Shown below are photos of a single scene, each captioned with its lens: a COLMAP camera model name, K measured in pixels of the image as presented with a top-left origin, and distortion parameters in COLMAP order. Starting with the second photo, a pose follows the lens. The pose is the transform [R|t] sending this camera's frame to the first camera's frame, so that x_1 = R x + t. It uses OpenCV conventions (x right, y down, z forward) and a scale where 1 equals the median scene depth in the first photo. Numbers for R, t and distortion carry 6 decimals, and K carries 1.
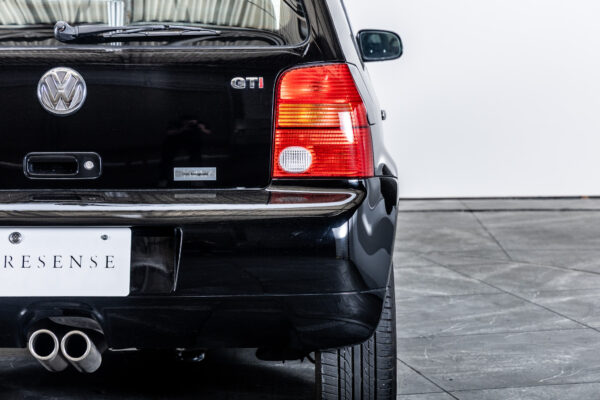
lens RADIAL K [[1503.8, 0, 300.0], [0, 1503.8, 200.0], [0, 0, 1]] dist [0.011509, 0.145943]
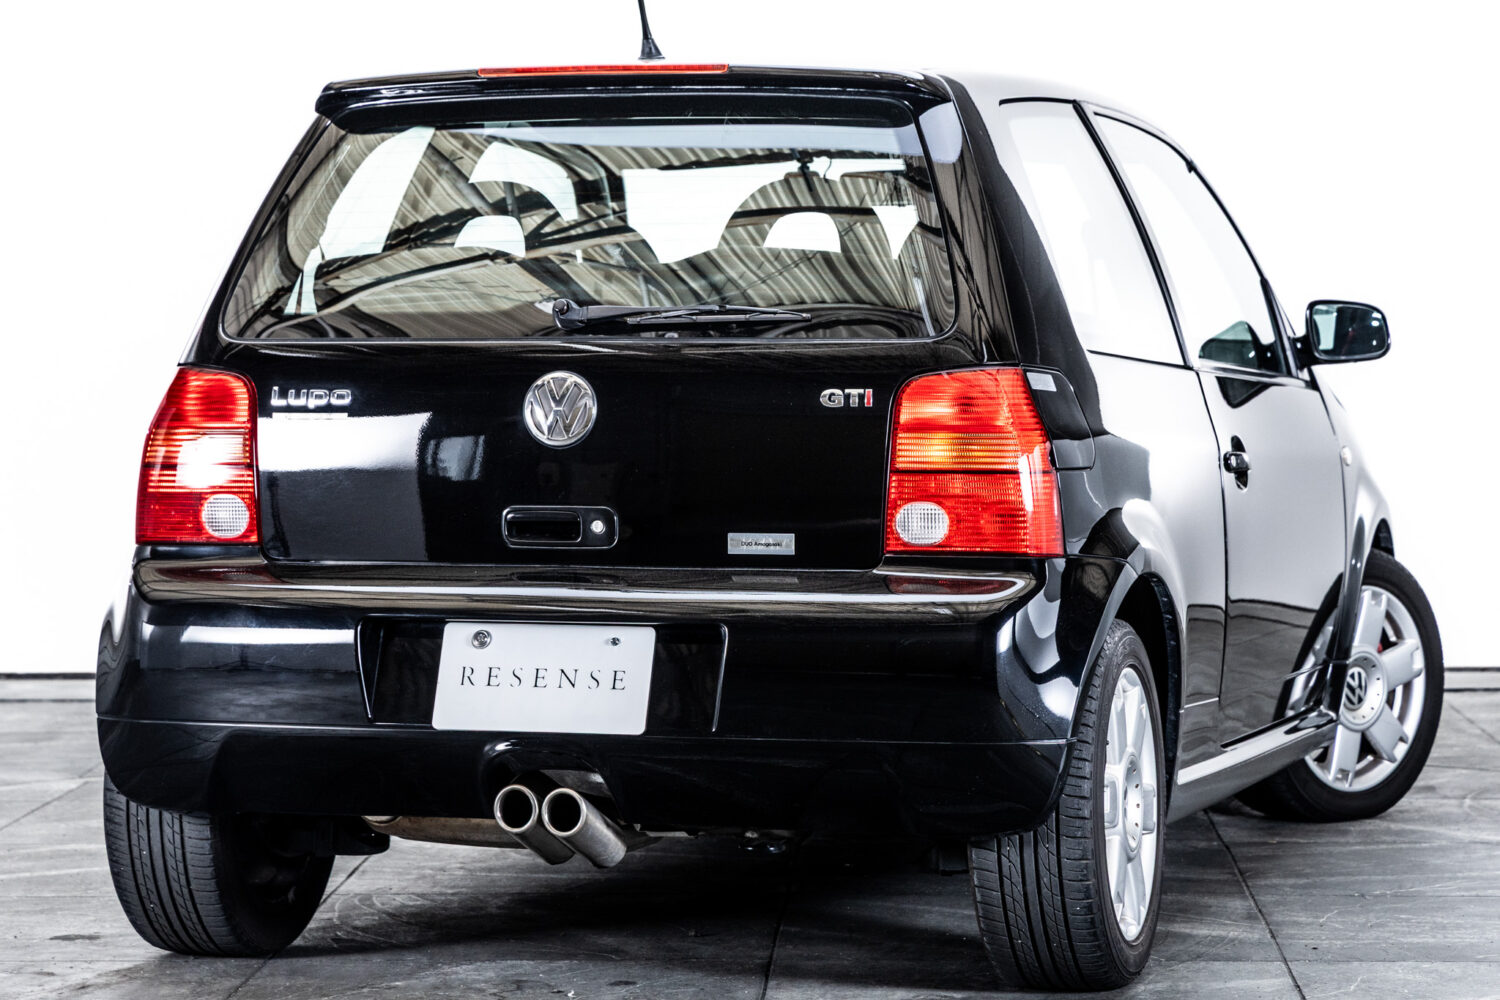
lens RADIAL K [[4476.4, 0, 747.1], [0, 4476.4, 432.0], [0, 0, 1]] dist [0.053365, 0.450603]
pose [[0.948913, 0.009456, -0.315395, 0.499669], [-0.031303, 0.997441, -0.064276, 0.054744], [0.313980, 0.070866, 0.946781, -0.741570]]
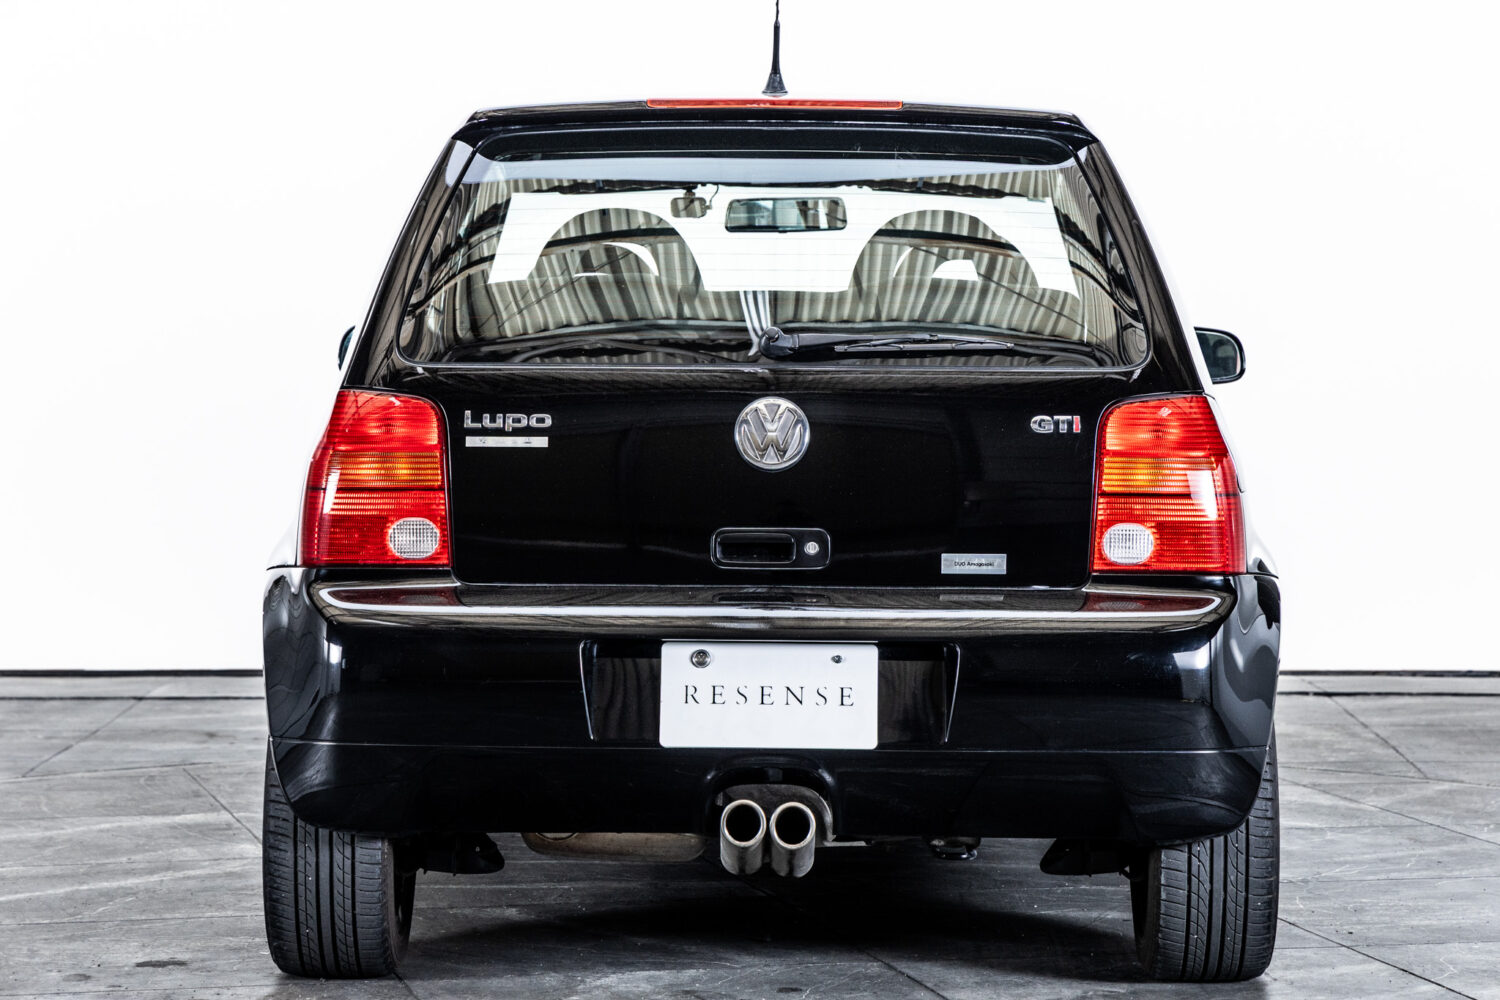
lens RADIAL K [[4509.4, 0, 750.0], [0, 4509.4, 500.0], [0, 0, 1]] dist [0.088763, -0.243007]
pose [[0.999933, 0.010775, 0.004166, -0.172211], [-0.010506, 0.998140, -0.060056, 0.071836], [-0.004805, 0.060008, 0.998186, -0.924331]]
